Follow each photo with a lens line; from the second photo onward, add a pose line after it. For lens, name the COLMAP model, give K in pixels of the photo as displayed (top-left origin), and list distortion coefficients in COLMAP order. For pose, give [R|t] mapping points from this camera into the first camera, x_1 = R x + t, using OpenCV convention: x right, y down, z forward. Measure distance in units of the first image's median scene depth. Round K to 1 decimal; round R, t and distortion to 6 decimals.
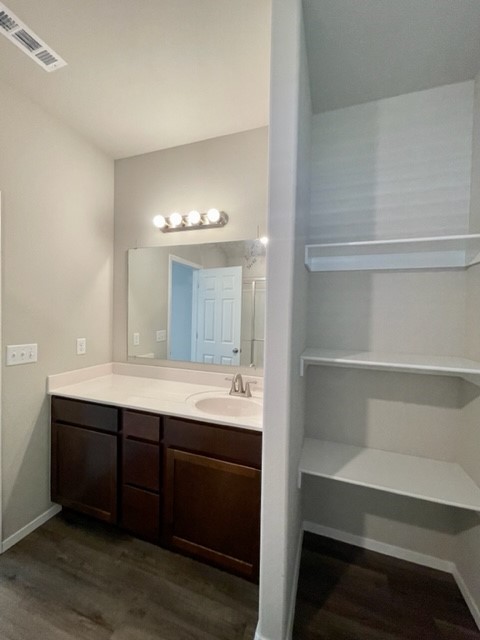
lens RADIAL K [[257.5, 0, 237.6], [0, 257.5, 318.7], [0, 0, 1]] dist [0.000343, -0.000273]
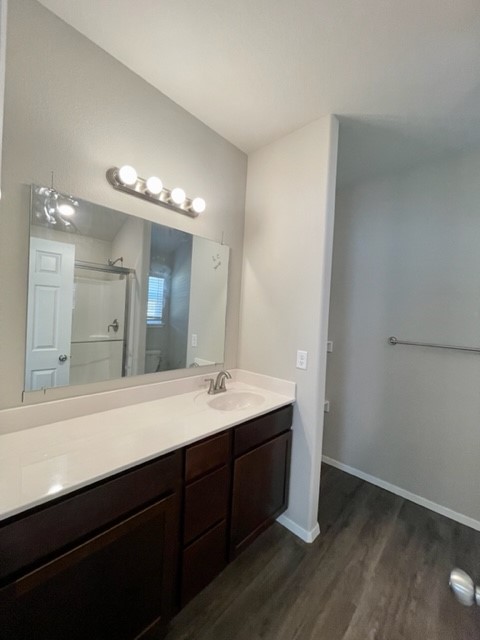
lens RADIAL K [[257.5, 0, 237.6], [0, 257.5, 318.7], [0, 0, 1]] dist [0.000343, -0.000273]
pose [[0.401016, -0.010768, 0.916008, -1.093802], [-0.021679, 0.999539, 0.021241, -0.029964], [-0.915815, -0.028376, 0.400598, 0.620630]]
